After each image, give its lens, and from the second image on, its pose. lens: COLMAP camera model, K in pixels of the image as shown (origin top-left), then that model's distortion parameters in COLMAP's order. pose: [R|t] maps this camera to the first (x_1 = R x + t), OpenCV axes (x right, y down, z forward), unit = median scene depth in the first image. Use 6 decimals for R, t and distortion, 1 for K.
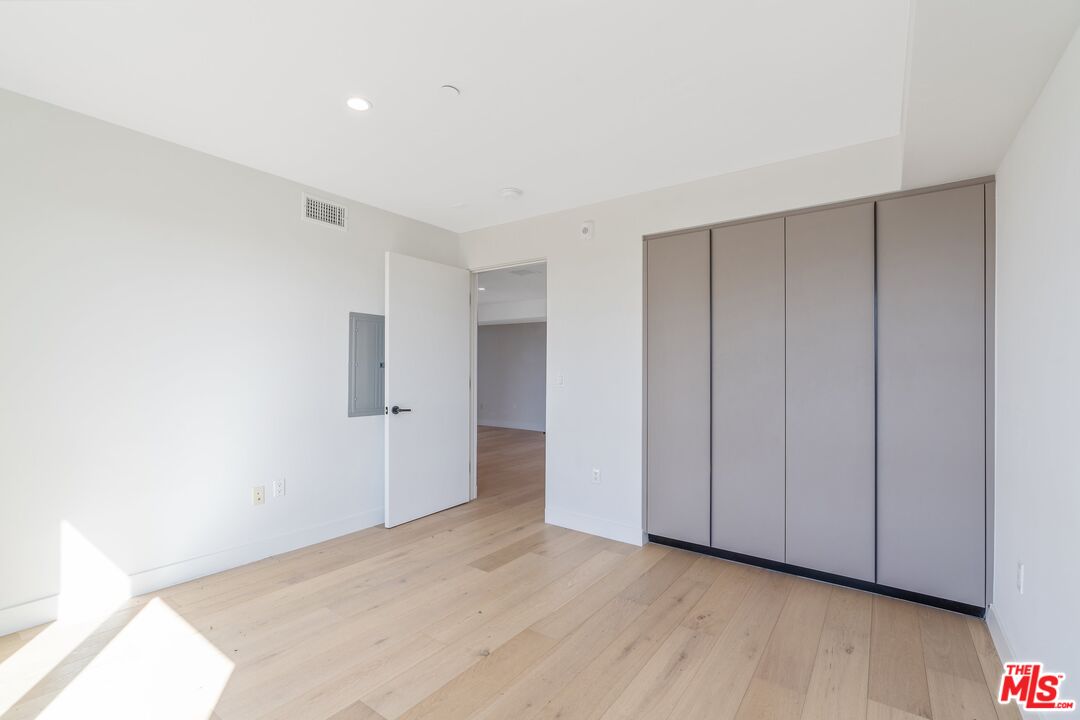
lens RADIAL K [[477.1, 0, 541.0], [0, 477.1, 367.5], [0, 0, 1]] dist [-0.015179, 0.002440]
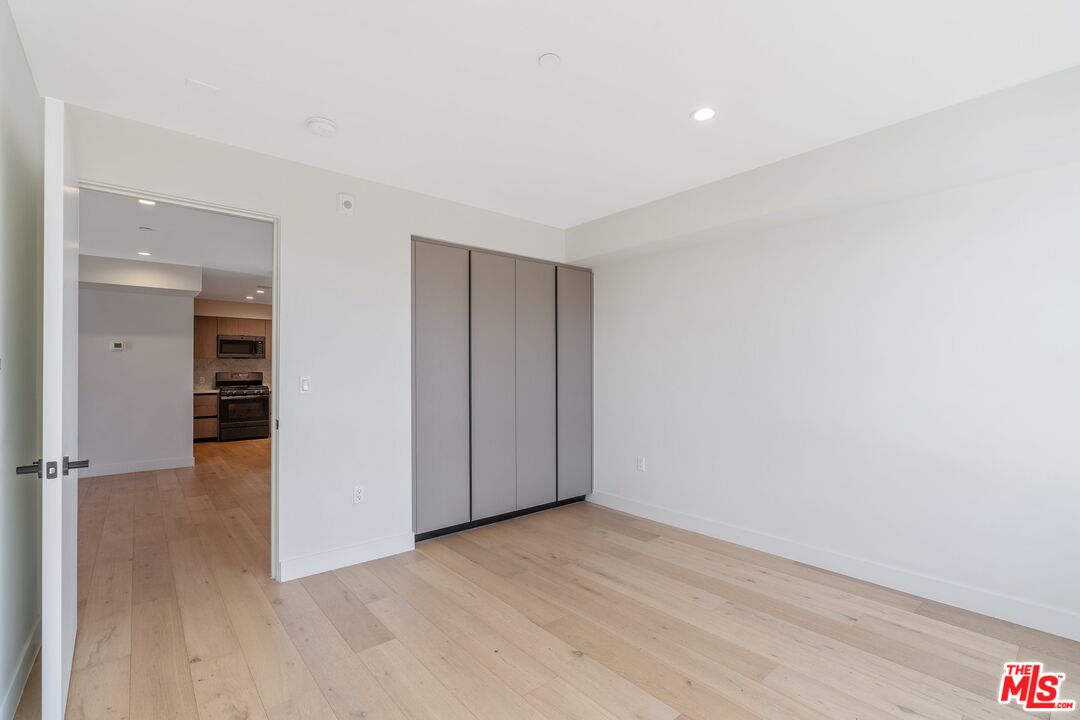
lens RADIAL K [[477.1, 0, 533.7], [0, 477.1, 363.7], [0, 0, 1]] dist [-0.015179, 0.002440]
pose [[0.241636, 0.007229, 0.970340, -0.756220], [-0.000700, 0.999973, -0.007276, -0.002780], [-0.970367, 0.001079, 0.241635, 0.572599]]
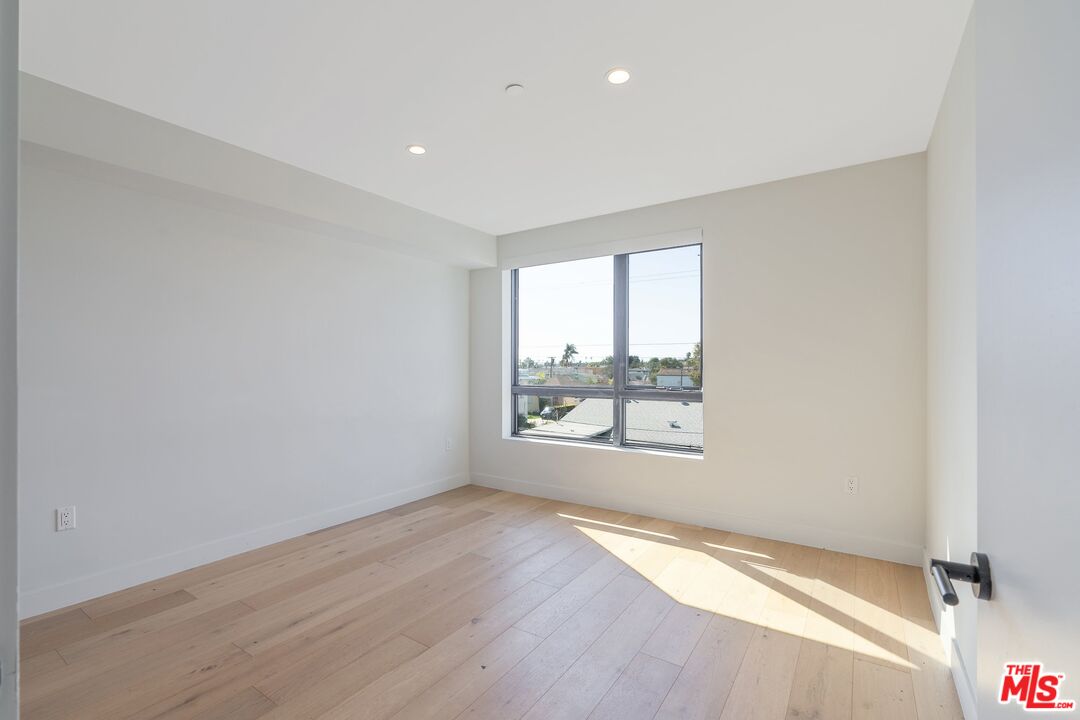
lens RADIAL K [[477.1, 0, 538.4], [0, 477.1, 361.2], [0, 0, 1]] dist [-0.015179, 0.002440]
pose [[-0.999523, -0.006814, -0.030123, -0.155789], [-0.006603, 0.999953, -0.007097, 0.001714], [0.030170, -0.006895, -0.999521, 1.427078]]
